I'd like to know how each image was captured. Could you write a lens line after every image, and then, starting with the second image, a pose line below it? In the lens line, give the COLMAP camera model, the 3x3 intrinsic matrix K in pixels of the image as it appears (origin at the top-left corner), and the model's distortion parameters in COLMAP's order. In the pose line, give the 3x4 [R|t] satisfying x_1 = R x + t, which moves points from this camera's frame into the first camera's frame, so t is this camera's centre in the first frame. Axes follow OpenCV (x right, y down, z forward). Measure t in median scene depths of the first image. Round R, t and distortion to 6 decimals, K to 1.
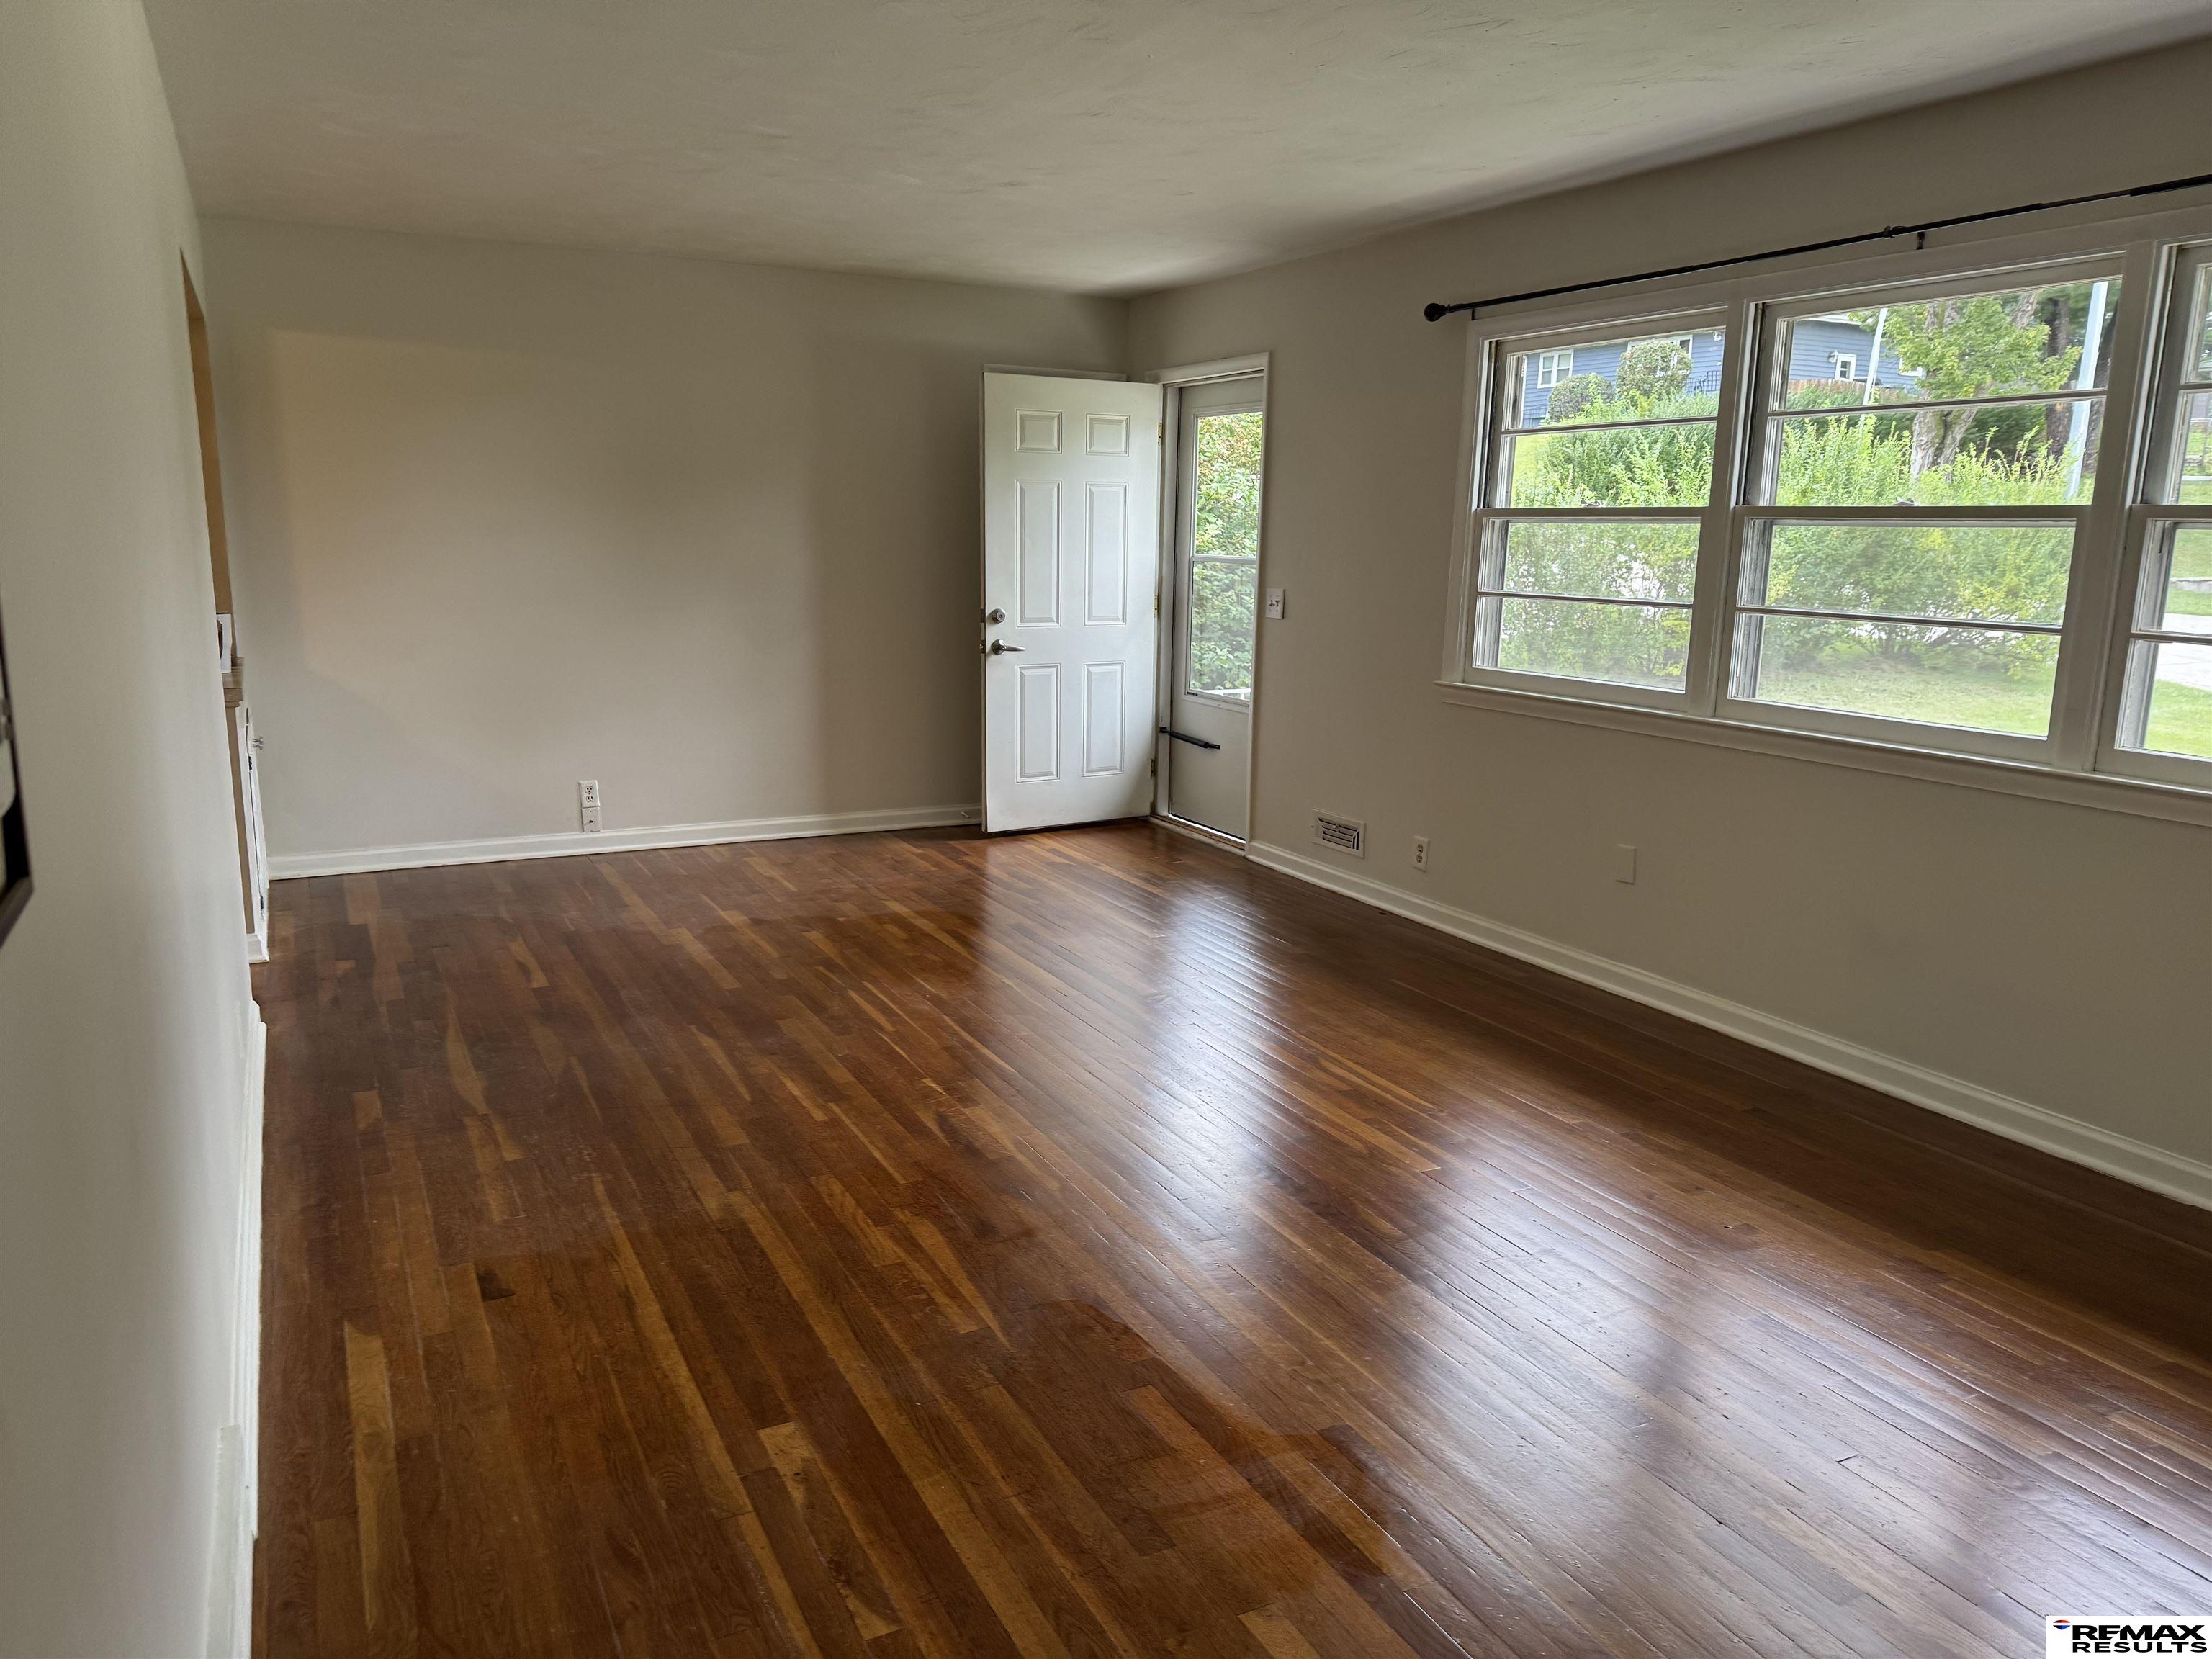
lens RADIAL K [[1562.7, 0, 1119.3], [0, 1562.7, 823.4], [0, 0, 1]] dist [0.088204, -0.103472]
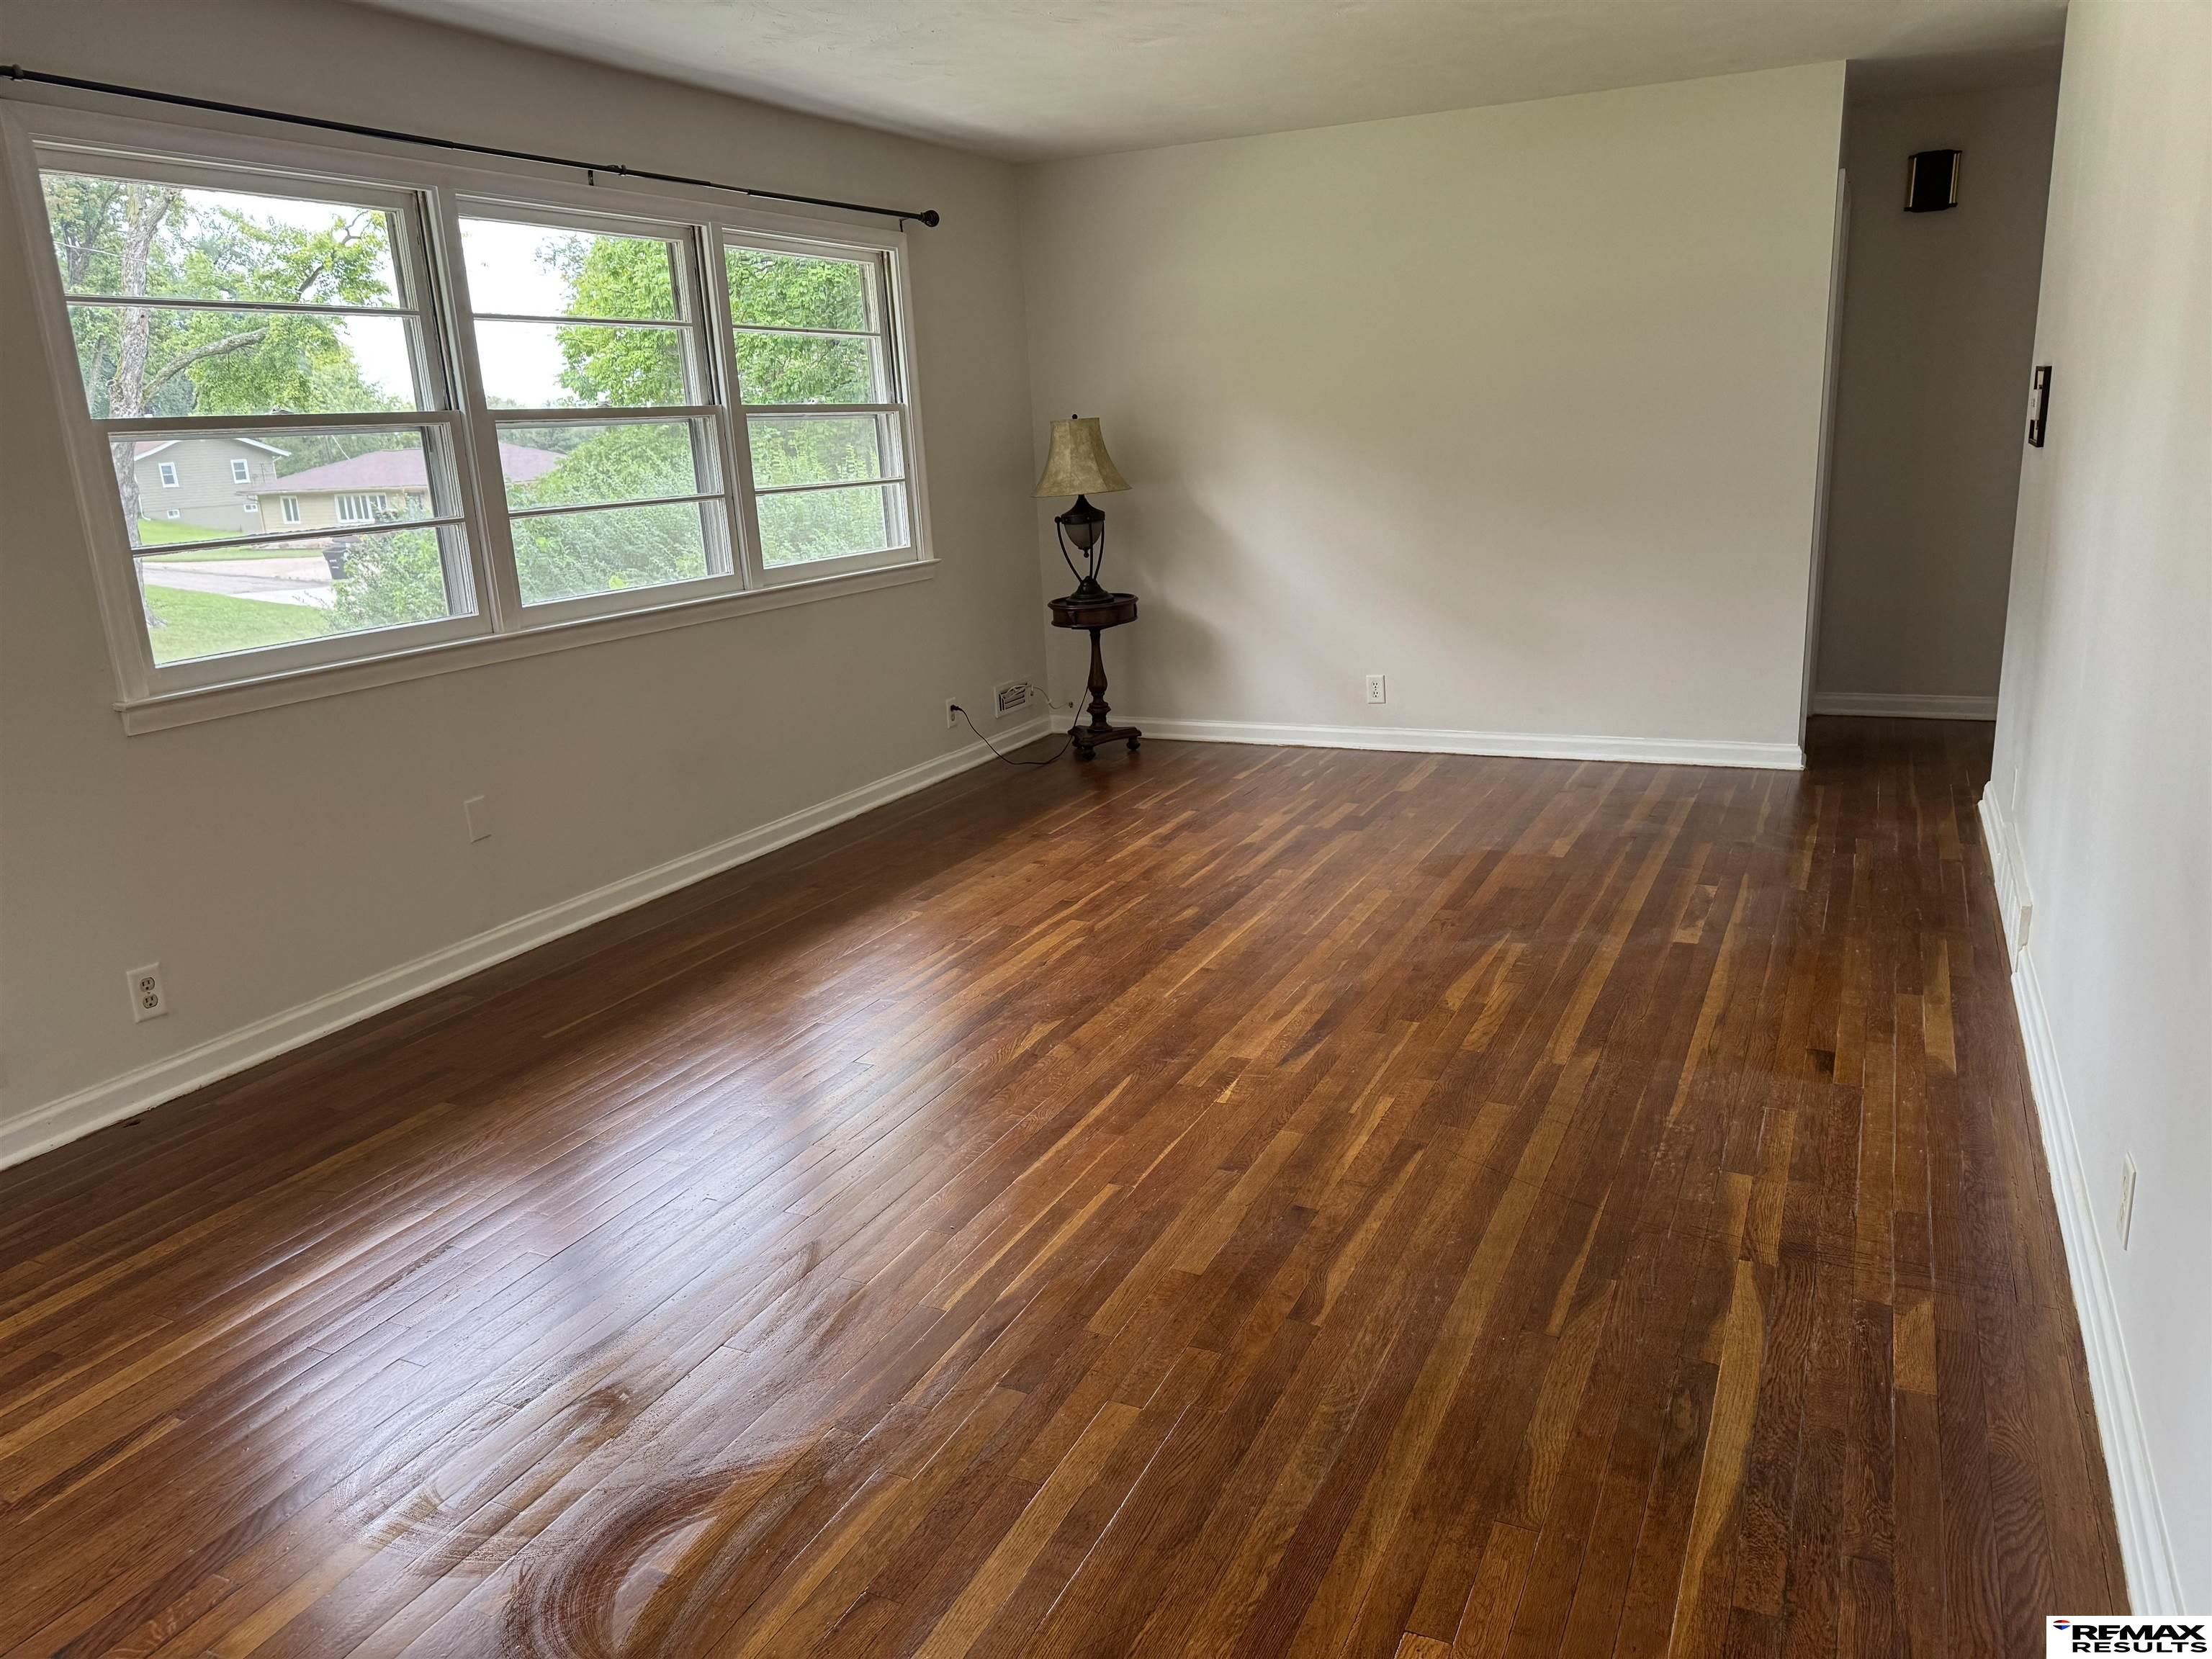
lens RADIAL K [[1562.7, 0, 1085.3], [0, 1562.7, 821.0], [0, 0, 1]] dist [0.088204, -0.103472]
pose [[-0.589863, -0.191299, 0.784516, -0.729102], [0.189560, 0.911582, 0.364809, -0.293532], [-0.784938, 0.363901, -0.501446, 1.486927]]
